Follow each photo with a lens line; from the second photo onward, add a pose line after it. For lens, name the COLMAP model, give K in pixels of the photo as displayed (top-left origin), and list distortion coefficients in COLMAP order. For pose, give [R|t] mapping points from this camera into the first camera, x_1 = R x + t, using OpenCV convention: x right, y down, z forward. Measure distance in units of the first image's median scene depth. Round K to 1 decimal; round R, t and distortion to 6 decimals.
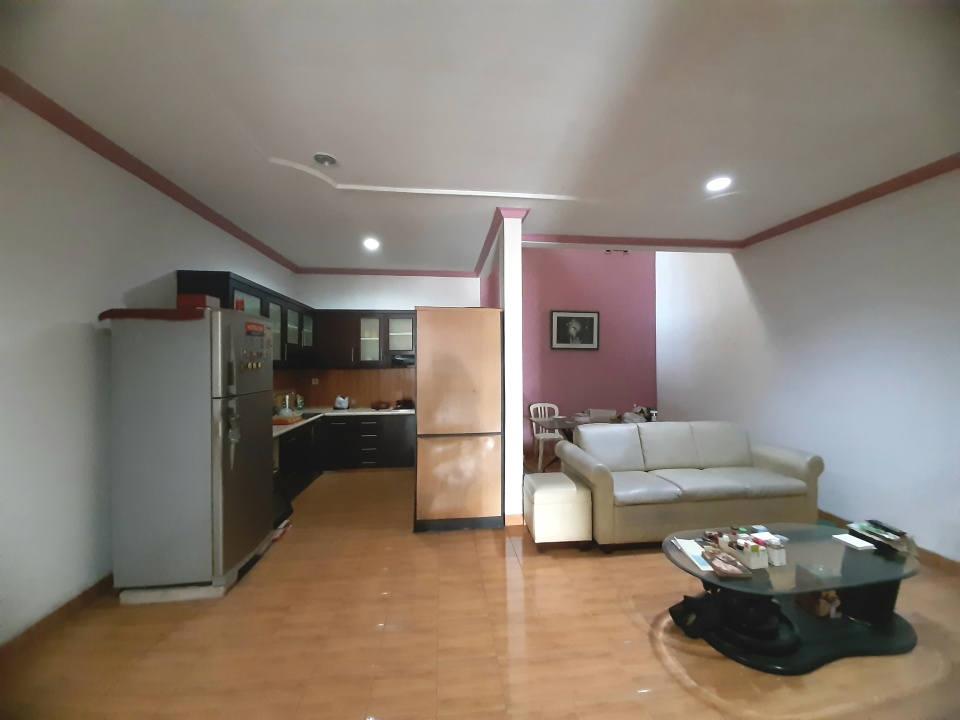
lens RADIAL K [[386.8, 0, 476.9], [0, 386.8, 366.2], [0, 0, 1]] dist [-0.003130, -0.000128]
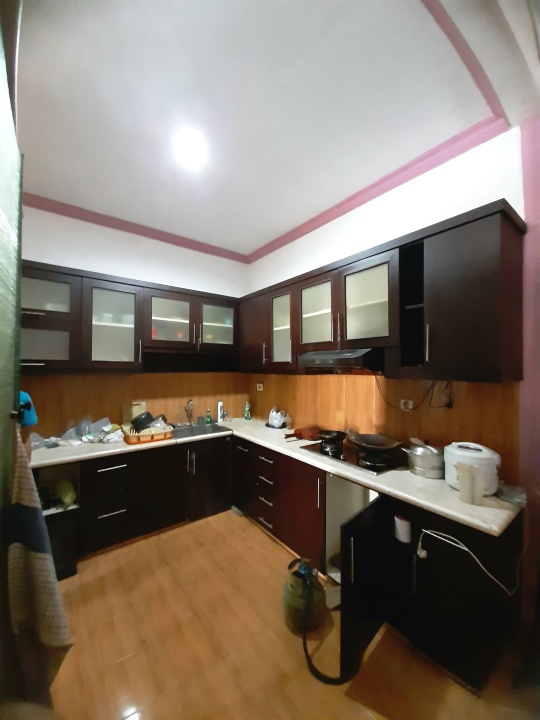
lens RADIAL K [[290.1, 0, 271.2], [0, 290.1, 360.9], [0, 0, 1]] dist [-0.003130, -0.000128]
pose [[0.490592, -0.018505, -0.871193, 0.142692], [0.013957, 0.999813, -0.013377, -0.009271], [0.871278, -0.005597, 0.490758, 0.744290]]
